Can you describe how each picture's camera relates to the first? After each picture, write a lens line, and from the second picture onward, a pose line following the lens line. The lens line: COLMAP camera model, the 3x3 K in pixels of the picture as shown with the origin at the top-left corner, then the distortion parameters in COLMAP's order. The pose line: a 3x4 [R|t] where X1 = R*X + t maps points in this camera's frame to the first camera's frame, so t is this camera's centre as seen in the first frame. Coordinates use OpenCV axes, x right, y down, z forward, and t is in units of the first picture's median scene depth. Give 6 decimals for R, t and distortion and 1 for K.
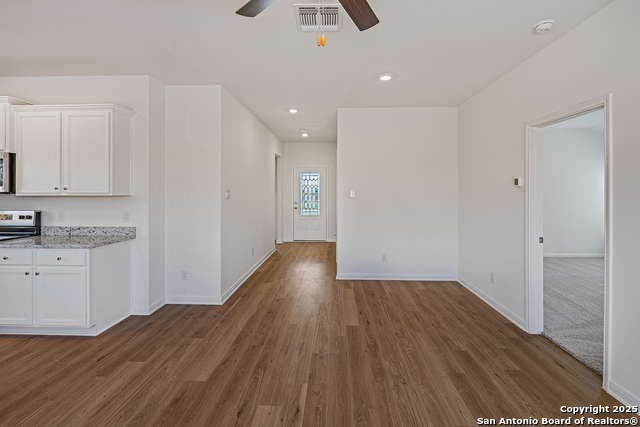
lens RADIAL K [[305.0, 0, 322.5], [0, 305.0, 191.8], [0, 0, 1]] dist [0.001361, 0.000255]
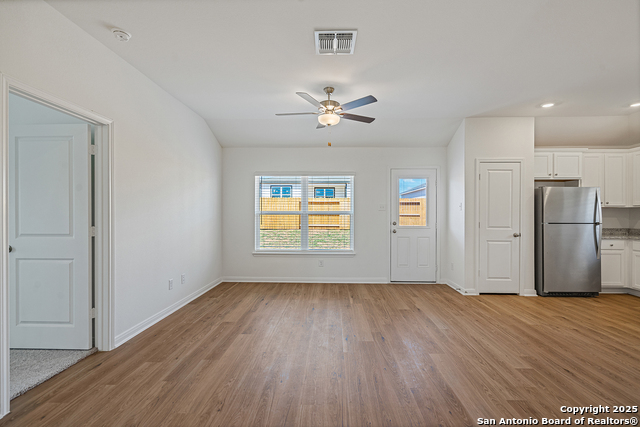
lens RADIAL K [[291.8, 0, 323.0], [0, 291.8, 211.3], [0, 0, 1]] dist [-0.000031, -0.000136]
pose [[-0.999986, -0.002007, -0.004962, 0.028998], [-0.001973, 0.999975, -0.006755, 0.048485], [0.004976, -0.006745, -0.999965, 1.534495]]
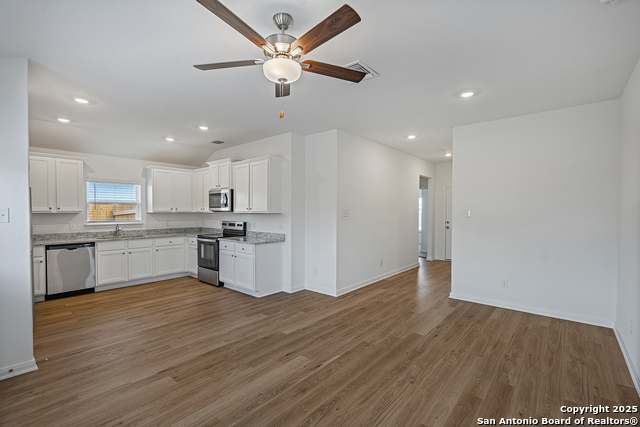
lens RADIAL K [[289.7, 0, 322.8], [0, 289.7, 215.8], [0, 0, 1]] dist [-0.000569, 0.000173]
pose [[0.789370, 0.013012, -0.613780, 0.462281], [-0.002940, 0.999844, 0.017416, -0.001369], [0.613911, -0.011943, 0.789285, -0.023394]]
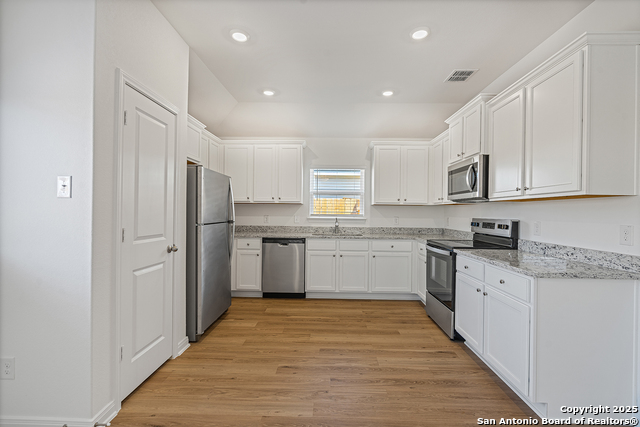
lens RADIAL K [[291.8, 0, 323.0], [0, 291.8, 211.3], [0, 0, 1]] dist [-0.000031, -0.000136]
pose [[0.020495, -0.002130, -0.999788, -0.153351], [-0.013951, 0.999900, -0.002416, 0.051742], [0.999693, 0.013997, 0.020463, 0.500063]]
